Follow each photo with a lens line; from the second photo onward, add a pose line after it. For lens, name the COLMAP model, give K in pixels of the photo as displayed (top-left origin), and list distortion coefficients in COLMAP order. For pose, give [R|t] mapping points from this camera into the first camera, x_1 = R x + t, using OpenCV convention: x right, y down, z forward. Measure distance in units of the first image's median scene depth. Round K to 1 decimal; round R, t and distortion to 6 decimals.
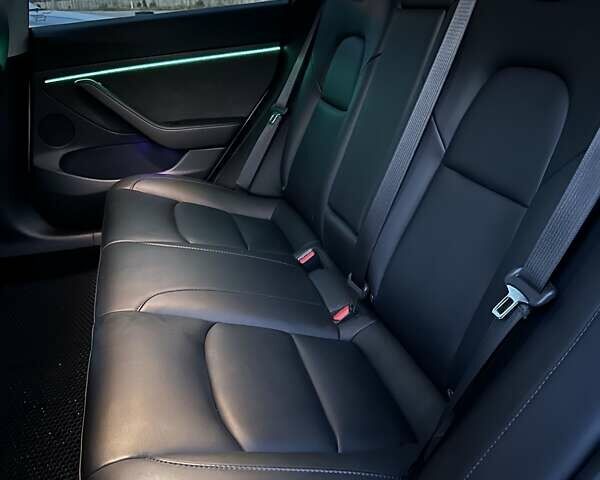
lens RADIAL K [[561.9, 0, 307.7], [0, 561.9, 238.7], [0, 0, 1]] dist [0.179009, -0.374258]
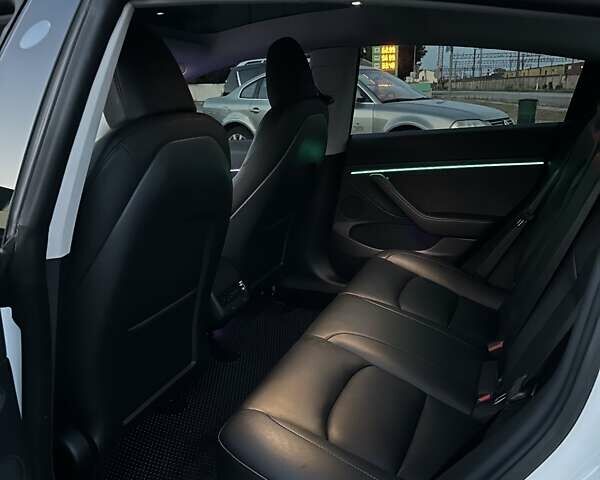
lens RADIAL K [[561.9, 0, 307.7], [0, 561.9, 238.7], [0, 0, 1]] dist [0.179009, -0.374258]
pose [[0.800184, 0.172927, -0.574284, 0.260909], [-0.245851, 0.967960, -0.051089, -0.021084], [0.547049, 0.182069, 0.817061, -0.145646]]
